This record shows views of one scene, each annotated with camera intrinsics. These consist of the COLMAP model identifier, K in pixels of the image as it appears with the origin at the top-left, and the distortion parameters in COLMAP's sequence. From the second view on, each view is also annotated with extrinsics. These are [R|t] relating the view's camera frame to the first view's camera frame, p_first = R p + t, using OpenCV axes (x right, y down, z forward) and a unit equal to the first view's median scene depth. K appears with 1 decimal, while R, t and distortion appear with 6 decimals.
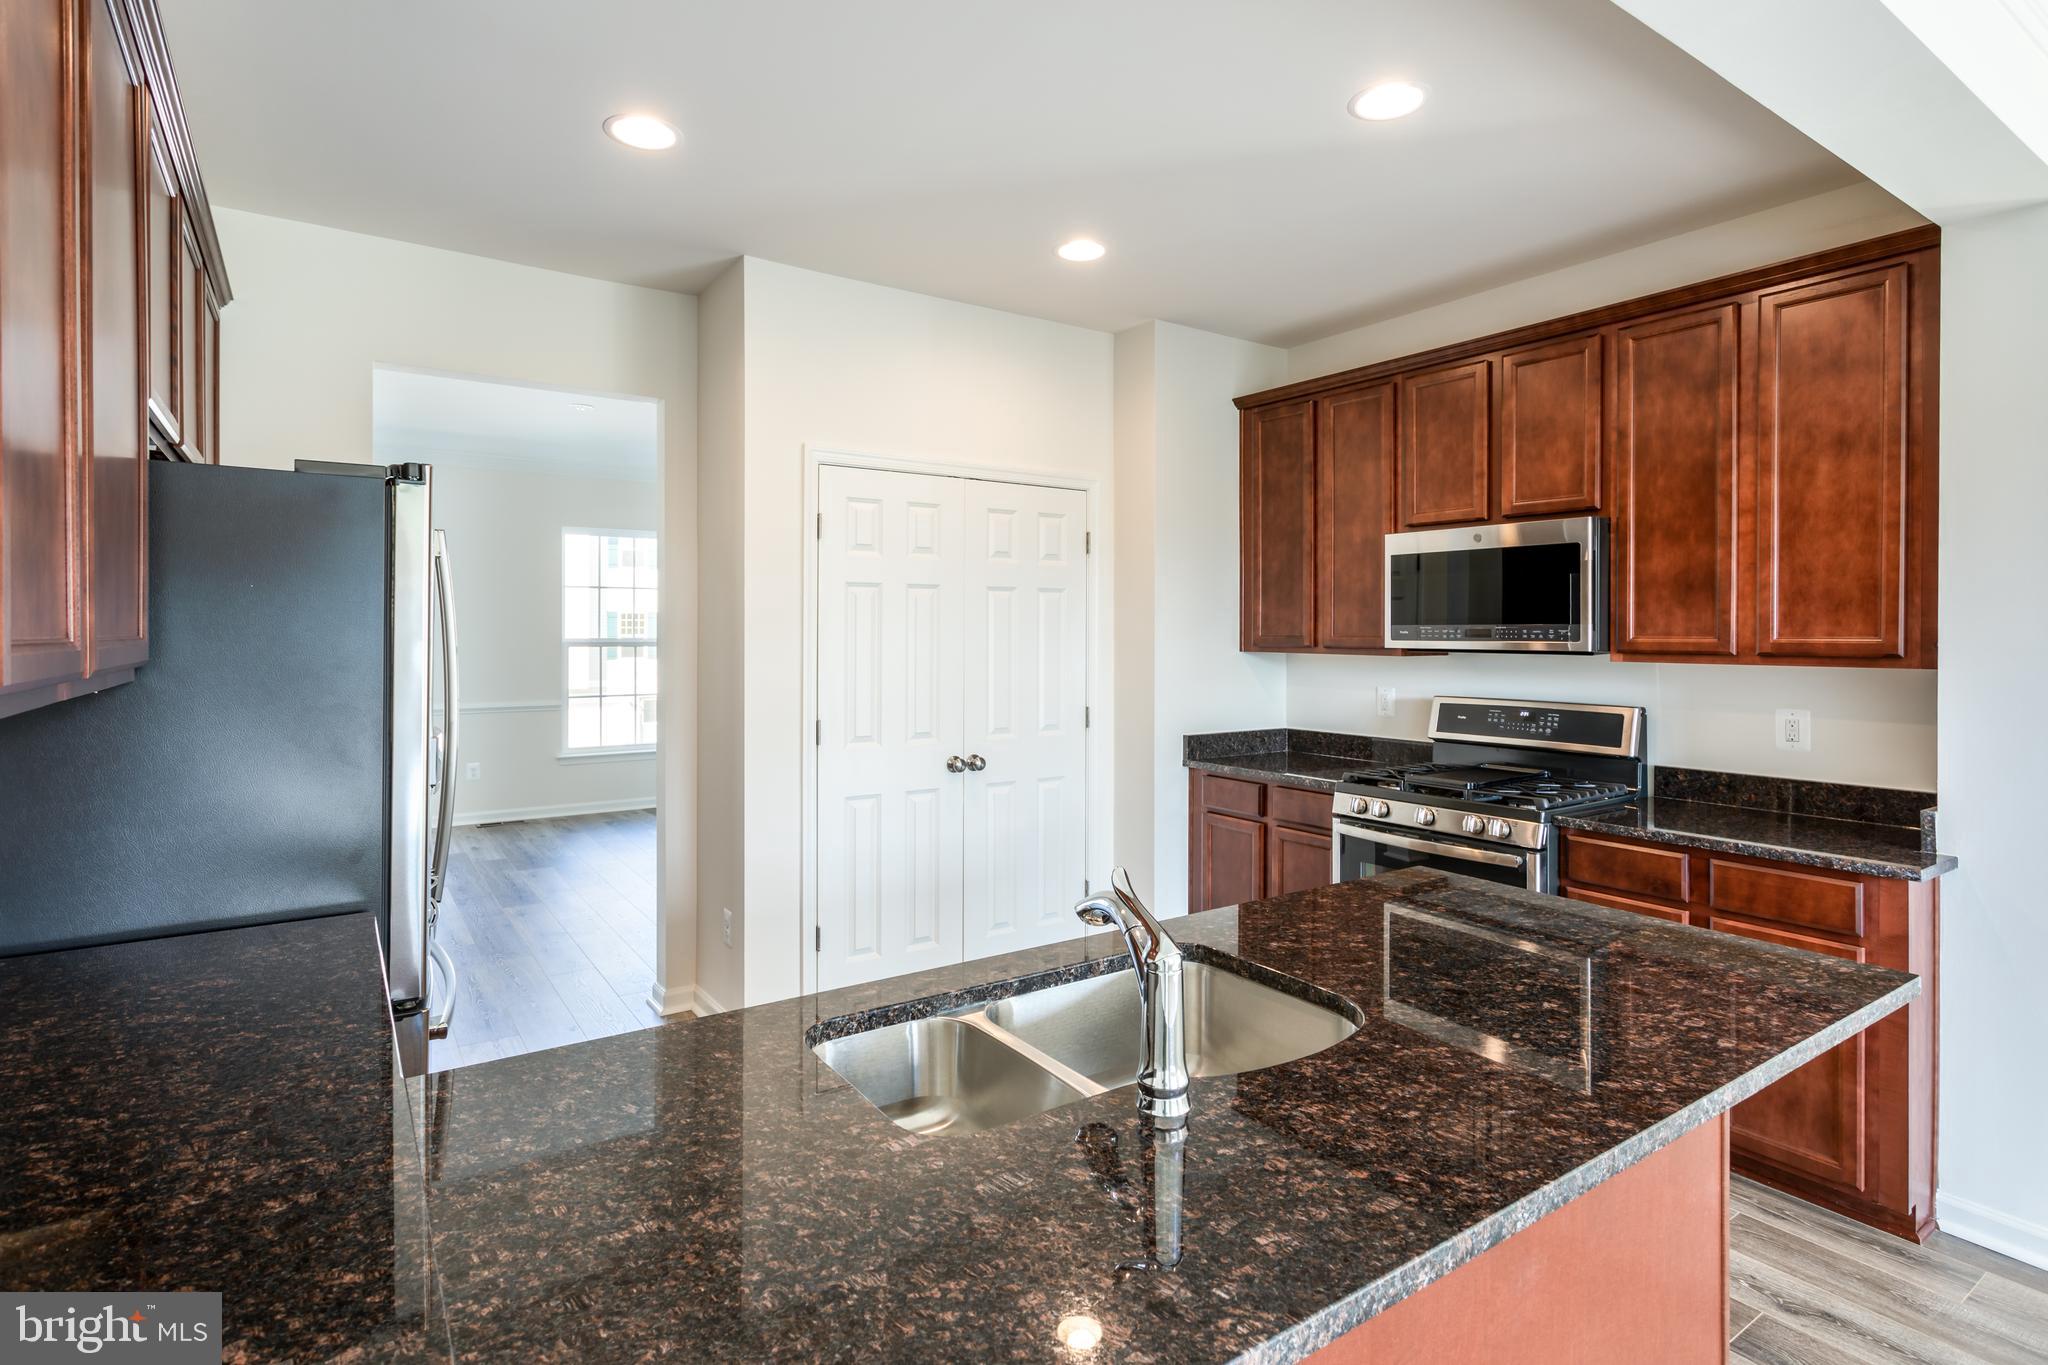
lens RADIAL K [[1004.1, 0, 1024.5], [0, 1004.1, 636.0], [0, 0, 1]] dist [0.002206, 0.000492]
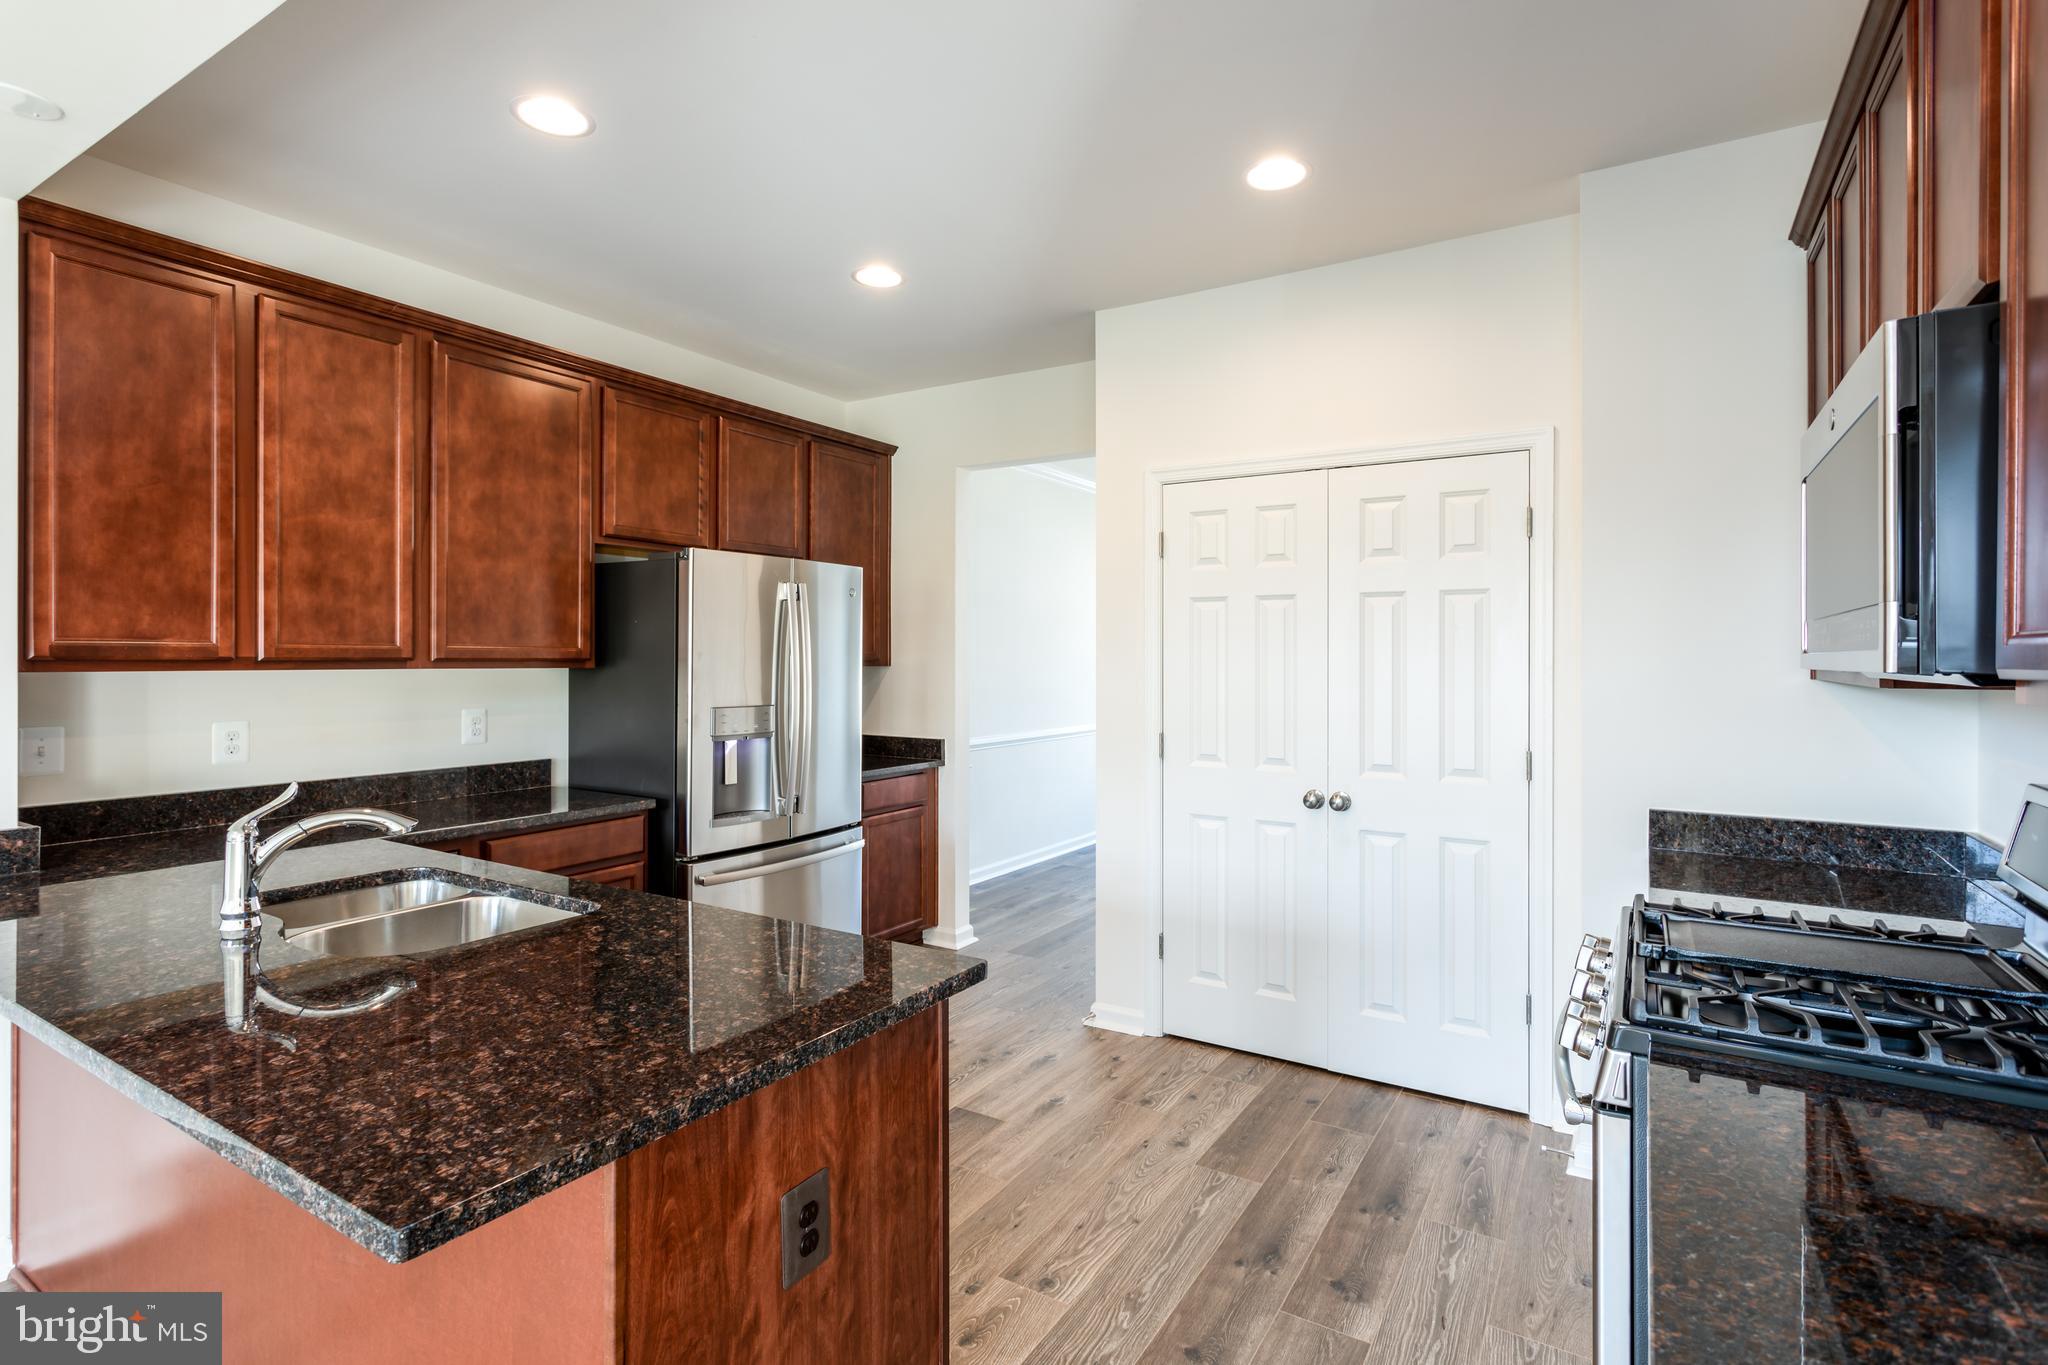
lens RADIAL K [[980.6, 0, 1024.5], [0, 980.6, 641.6], [0, 0, 1]] dist [0.053350, 0.000040]
pose [[0.385278, -0.007267, -0.922772, 1.602630], [-0.007436, 0.999912, -0.010980, 0.005313], [0.922771, 0.011092, 0.385190, 1.130837]]
